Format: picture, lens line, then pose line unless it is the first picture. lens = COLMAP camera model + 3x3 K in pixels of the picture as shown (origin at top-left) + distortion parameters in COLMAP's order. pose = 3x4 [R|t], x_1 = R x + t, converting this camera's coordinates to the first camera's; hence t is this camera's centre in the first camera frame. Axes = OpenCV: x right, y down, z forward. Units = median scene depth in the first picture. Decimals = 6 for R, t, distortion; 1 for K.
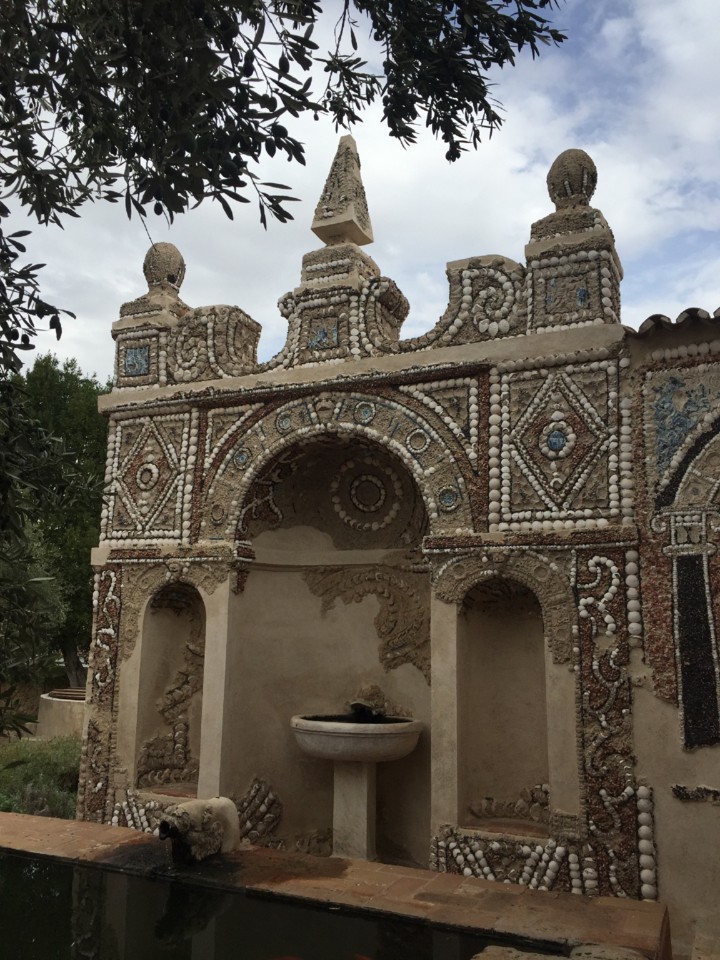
lens RADIAL K [[812.3, 0, 359.3], [0, 812.3, 480.8], [0, 0, 1]] dist [0.030808, -0.016913]
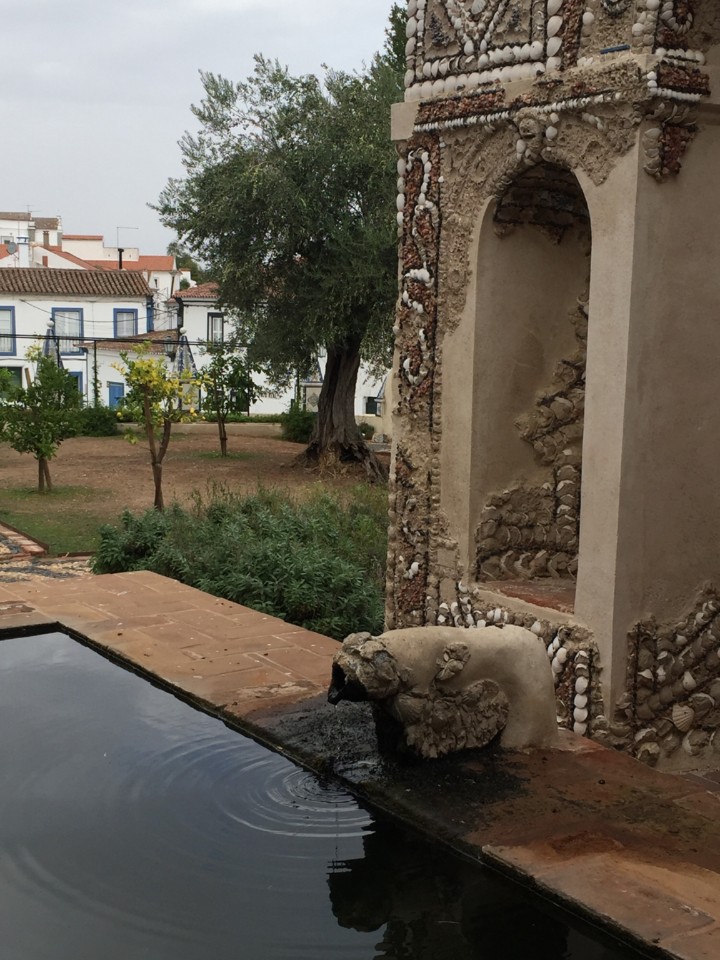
lens RADIAL K [[1339.6, 0, 361.6], [0, 1339.6, 480.8], [0, 0, 1]] dist [0.062739, 0.000000]
pose [[0.863698, 0.071649, -0.498892, 0.075733], [0.074899, 0.960607, 0.267626, 0.086400], [0.498414, -0.268514, 0.824308, 0.286841]]
